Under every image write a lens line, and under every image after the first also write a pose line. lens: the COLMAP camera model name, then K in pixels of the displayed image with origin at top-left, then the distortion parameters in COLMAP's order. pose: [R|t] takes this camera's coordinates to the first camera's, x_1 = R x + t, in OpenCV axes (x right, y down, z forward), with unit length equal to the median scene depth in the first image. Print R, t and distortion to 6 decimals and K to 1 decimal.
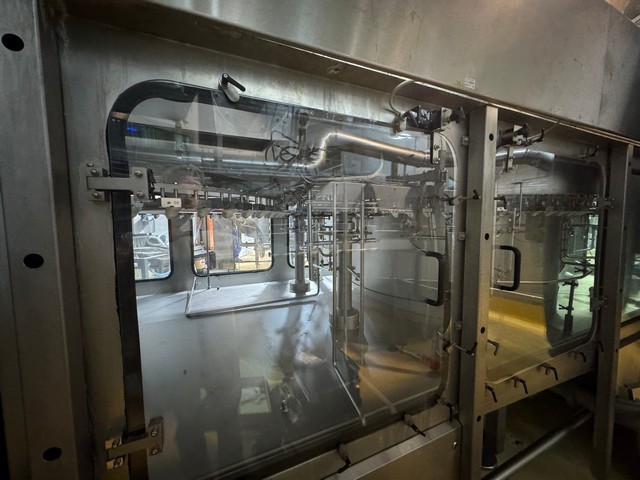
lens RADIAL K [[256.4, 0, 313.6], [0, 256.4, 240.5], [0, 0, 1]] dist [-0.000987, 0.000223]
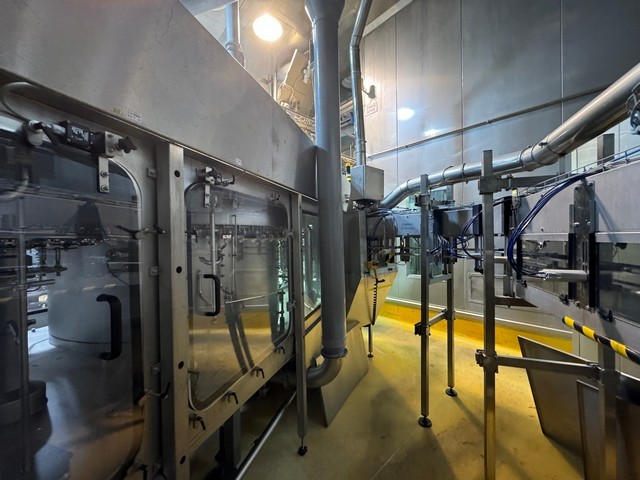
lens RADIAL K [[256.4, 0, 322.0], [0, 256.4, 240.3], [0, 0, 1]] dist [-0.000987, 0.000223]
pose [[0.669225, -0.015010, 0.742908, 0.287678], [0.077137, 0.995798, -0.049366, -0.034714], [-0.739045, 0.090343, 0.667571, -0.096708]]
